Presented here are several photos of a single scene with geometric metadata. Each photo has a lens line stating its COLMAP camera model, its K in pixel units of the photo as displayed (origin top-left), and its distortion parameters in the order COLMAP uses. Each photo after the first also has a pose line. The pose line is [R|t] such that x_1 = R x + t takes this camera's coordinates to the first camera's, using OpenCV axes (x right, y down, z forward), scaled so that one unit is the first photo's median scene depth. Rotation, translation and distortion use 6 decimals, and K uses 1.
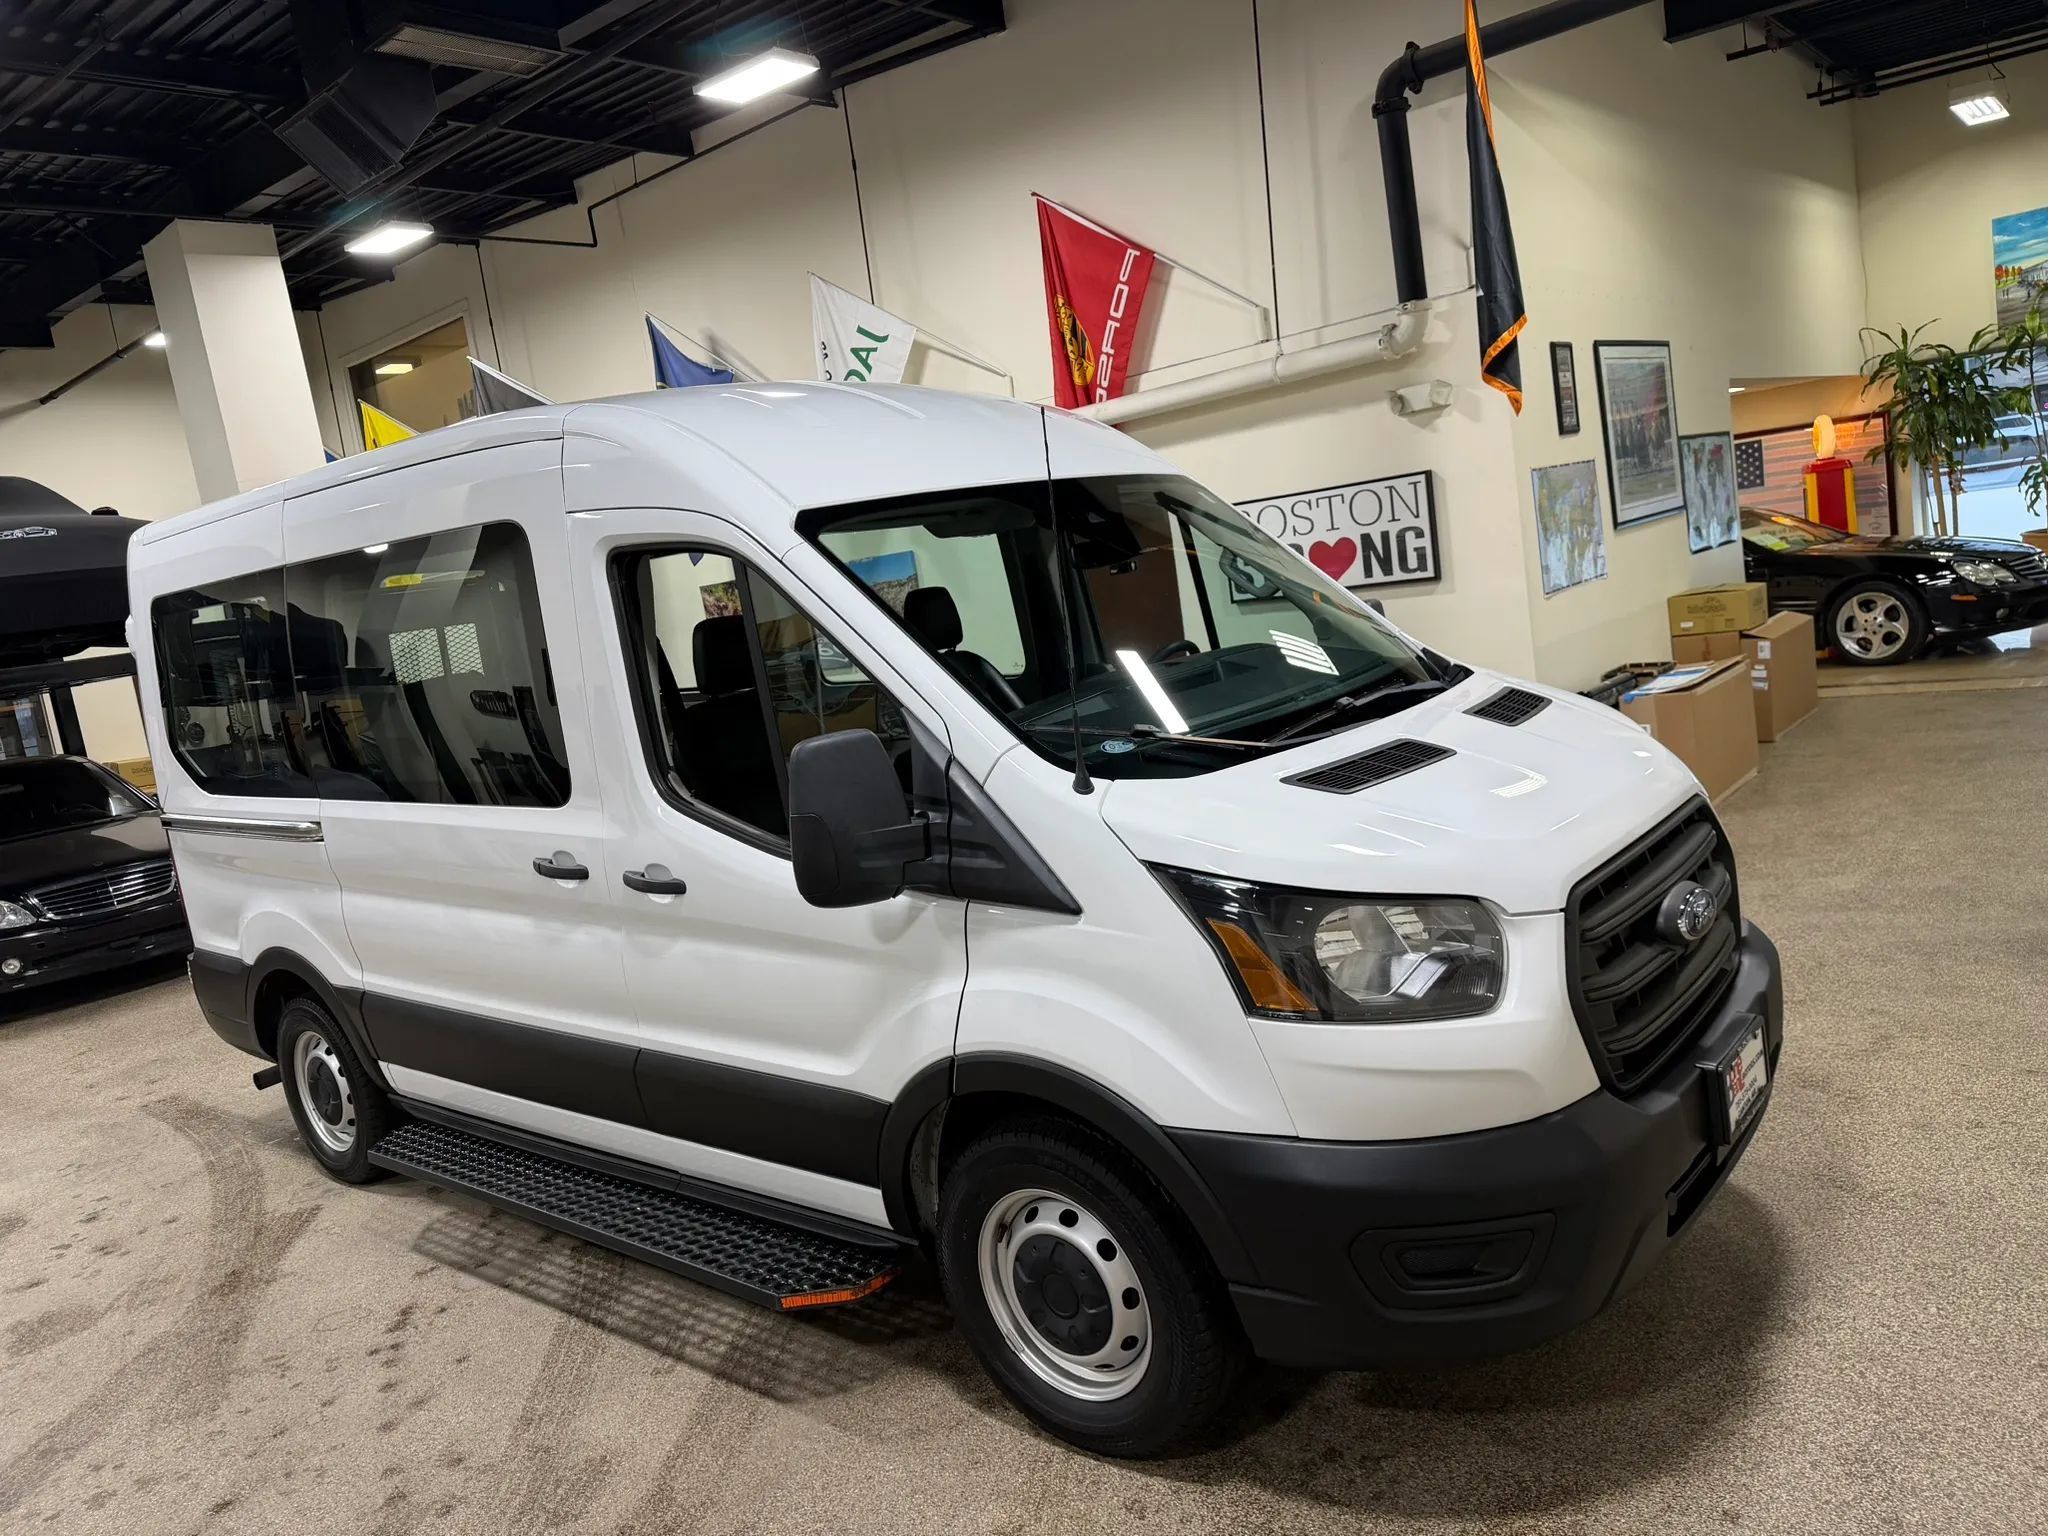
lens RADIAL K [[1455.1, 0, 1014.2], [0, 1455.1, 767.6], [0, 0, 1]] dist [0.017228, -0.026497]
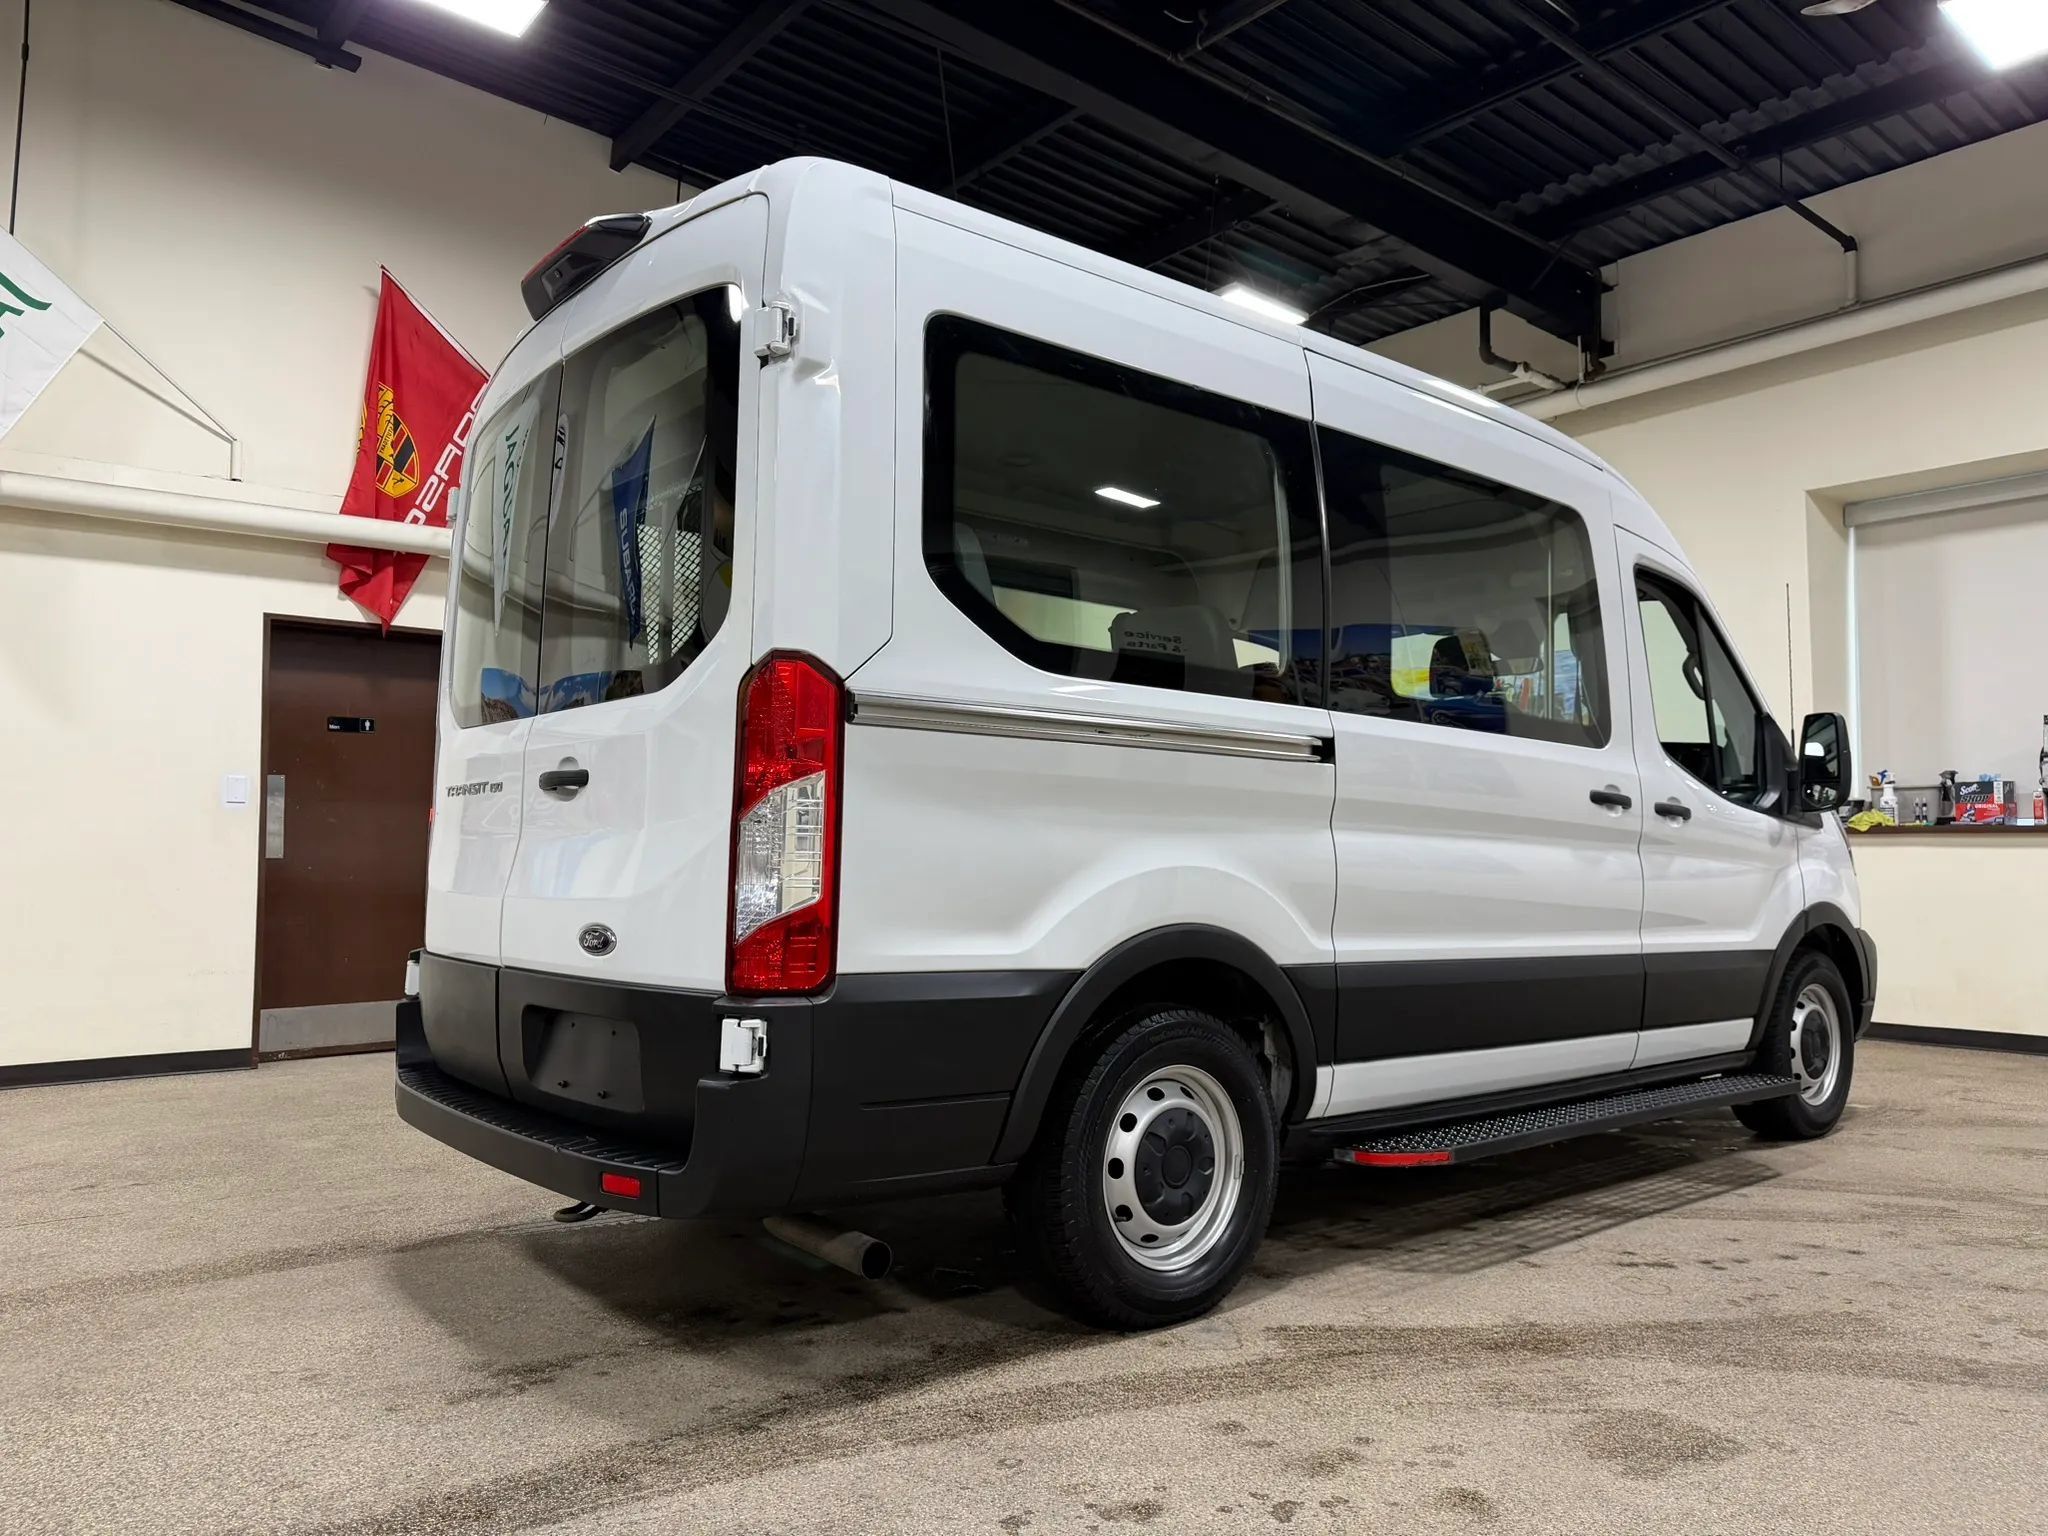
lens RADIAL K [[1455.1, 0, 1027.4], [0, 1455.1, 786.2], [0, 0, 1]] dist [0.017228, -0.026497]
pose [[0.170368, 0.194207, 0.966053, -1.423644], [0.111048, 0.970356, -0.214656, 0.241101], [-0.979103, 0.143849, 0.143752, 1.205119]]
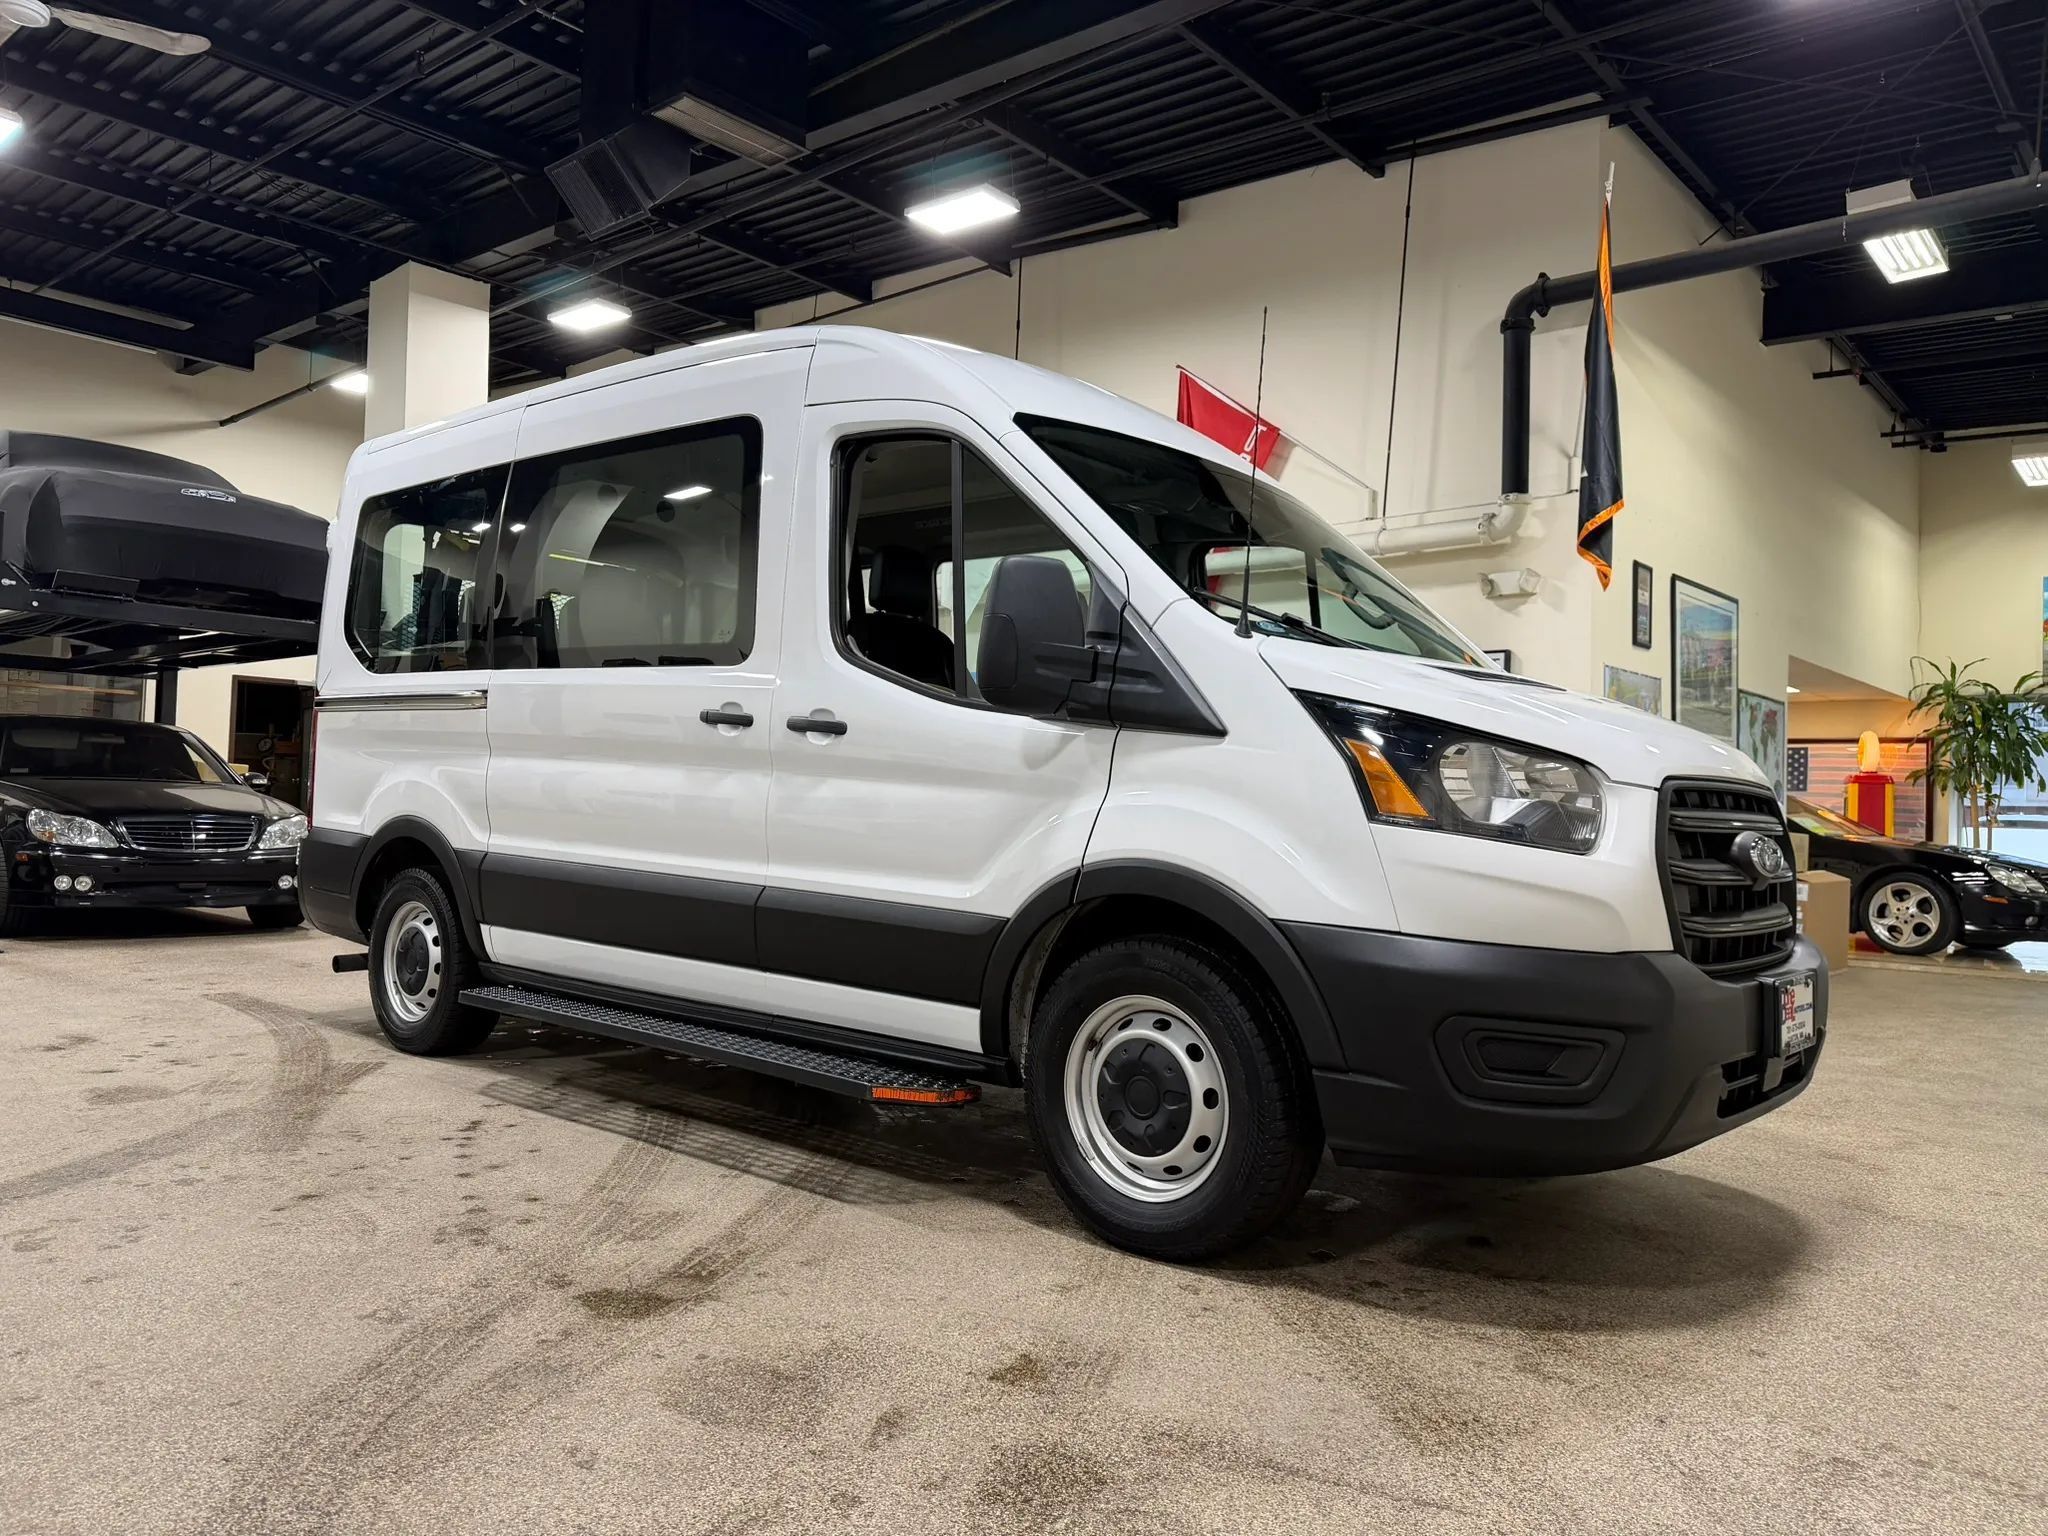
lens RADIAL K [[1455.1, 0, 1014.4], [0, 1455.1, 767.5], [0, 0, 1]] dist [0.017228, -0.026497]
pose [[0.983750, 0.177701, -0.025668, -0.056637], [-0.179476, 0.969286, -0.168147, 0.235285], [-0.005001, 0.170022, 0.985428, -0.074725]]
